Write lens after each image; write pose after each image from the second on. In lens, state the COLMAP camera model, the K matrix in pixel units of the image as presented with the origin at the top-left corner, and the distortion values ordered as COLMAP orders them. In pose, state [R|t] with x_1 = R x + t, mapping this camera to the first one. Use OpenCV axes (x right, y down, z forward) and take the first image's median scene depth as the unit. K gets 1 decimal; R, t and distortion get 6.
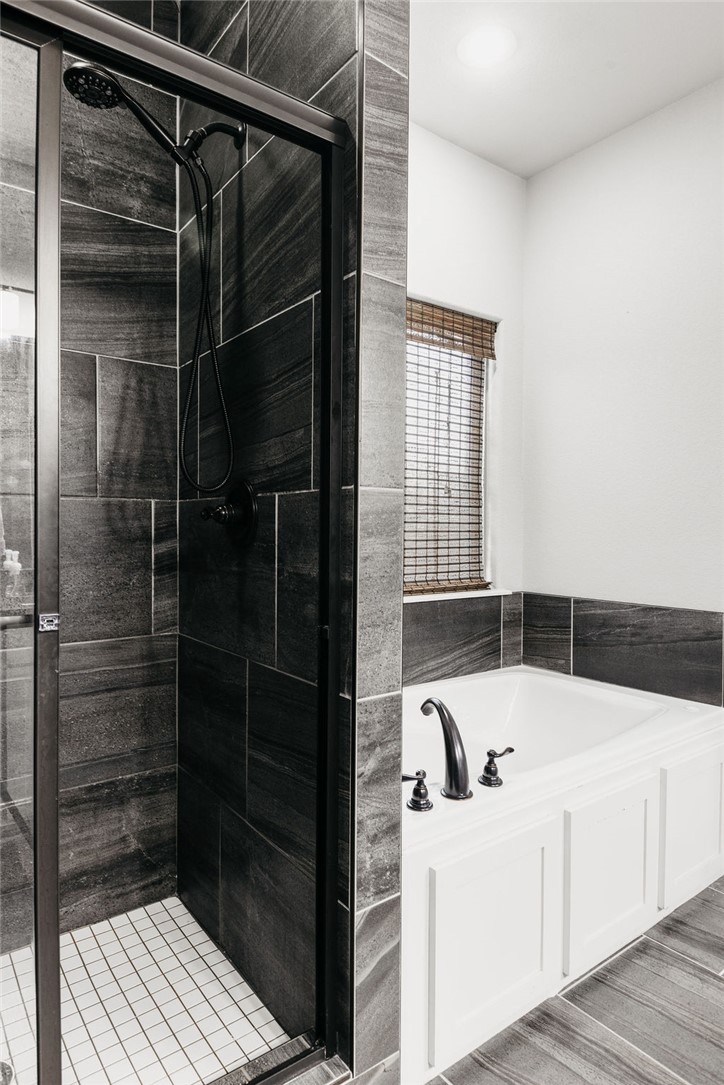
lens RADIAL K [[647.0, 0, 361.4], [0, 647.0, 537.8], [0, 0, 1]] dist [0.023046, 0.000249]
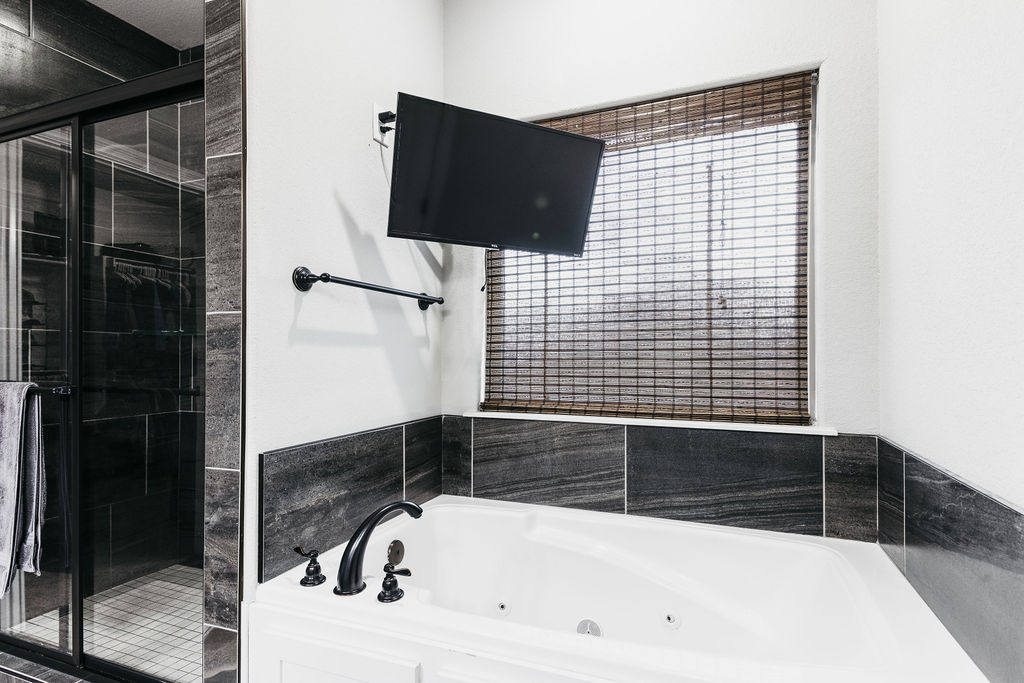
lens RADIAL K [[505.8, 0, 514.5], [0, 505.8, 352.2], [0, 0, 1]] dist [0.025527, 0.000069]
pose [[0.535380, -0.010937, -0.844540, 1.194333], [-0.008149, 0.999803, -0.018114, 0.019375], [0.844572, 0.016580, 0.535186, 0.914271]]
